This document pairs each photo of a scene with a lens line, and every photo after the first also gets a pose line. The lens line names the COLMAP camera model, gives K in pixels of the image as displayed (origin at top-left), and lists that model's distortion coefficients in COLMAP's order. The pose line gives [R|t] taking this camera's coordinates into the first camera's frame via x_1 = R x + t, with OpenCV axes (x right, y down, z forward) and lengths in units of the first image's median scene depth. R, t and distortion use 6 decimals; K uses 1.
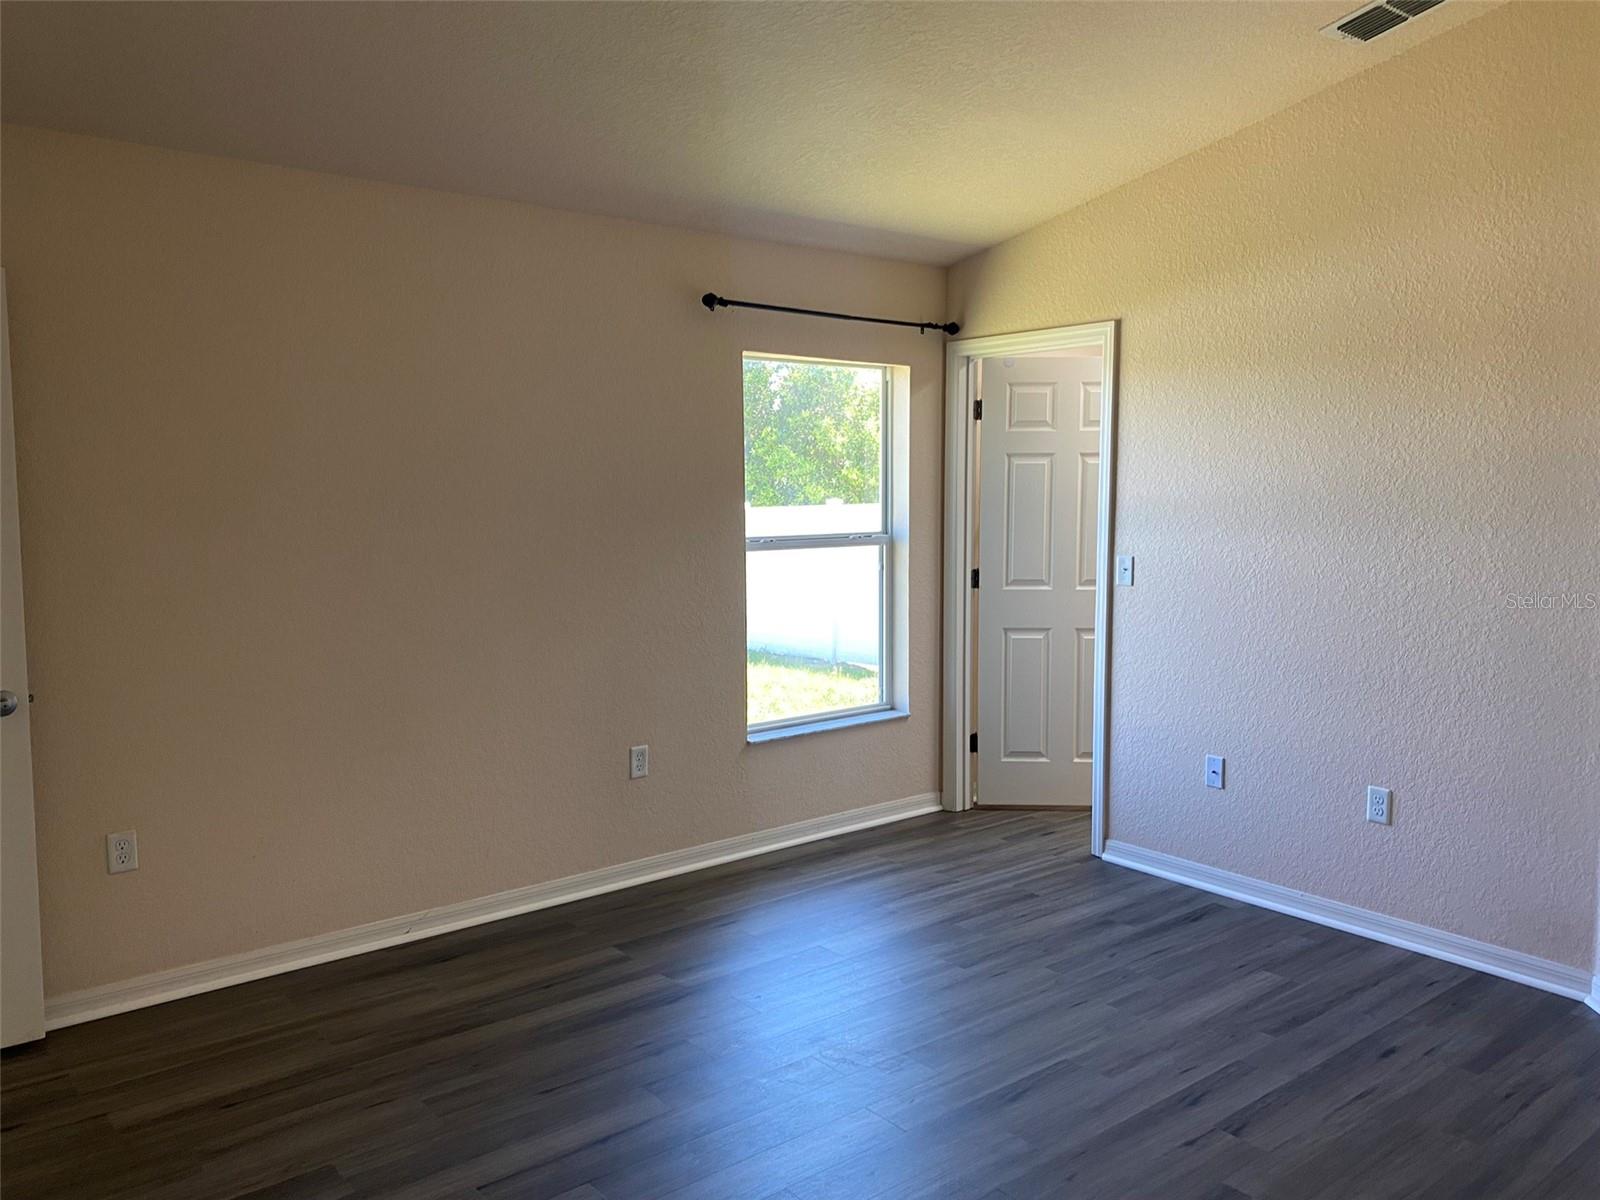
lens RADIAL K [[1232.4, 0, 804.2], [0, 1232.4, 564.7], [0, 0, 1]] dist [0.001416, 0.014756]
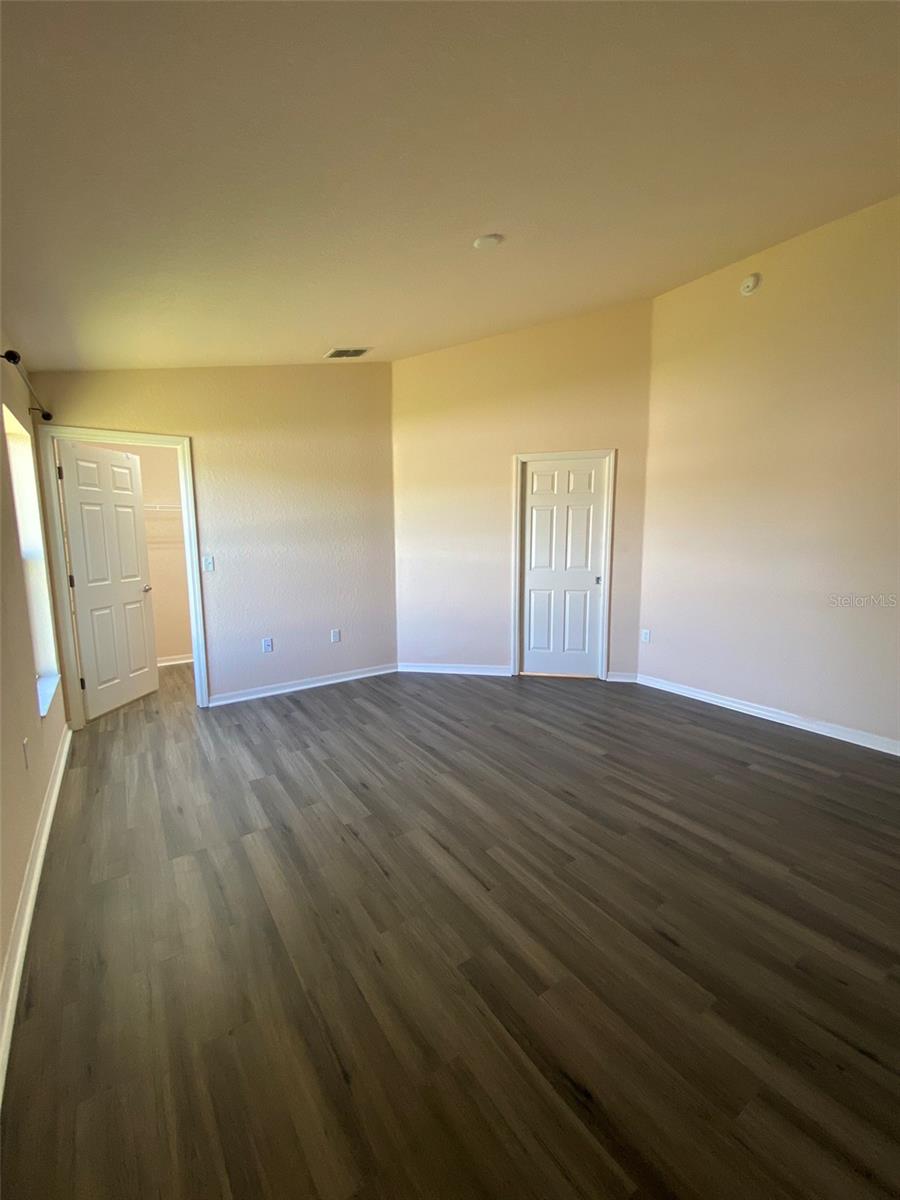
lens RADIAL K [[485.3, 0, 455.2], [0, 485.3, 592.4], [0, 0, 1]] dist [0.009161, -0.008192]
pose [[0.077335, -0.120030, 0.989754, -0.580869], [0.077036, 0.990478, 0.114099, -0.010203], [-0.994025, 0.067422, 0.085845, 0.598510]]
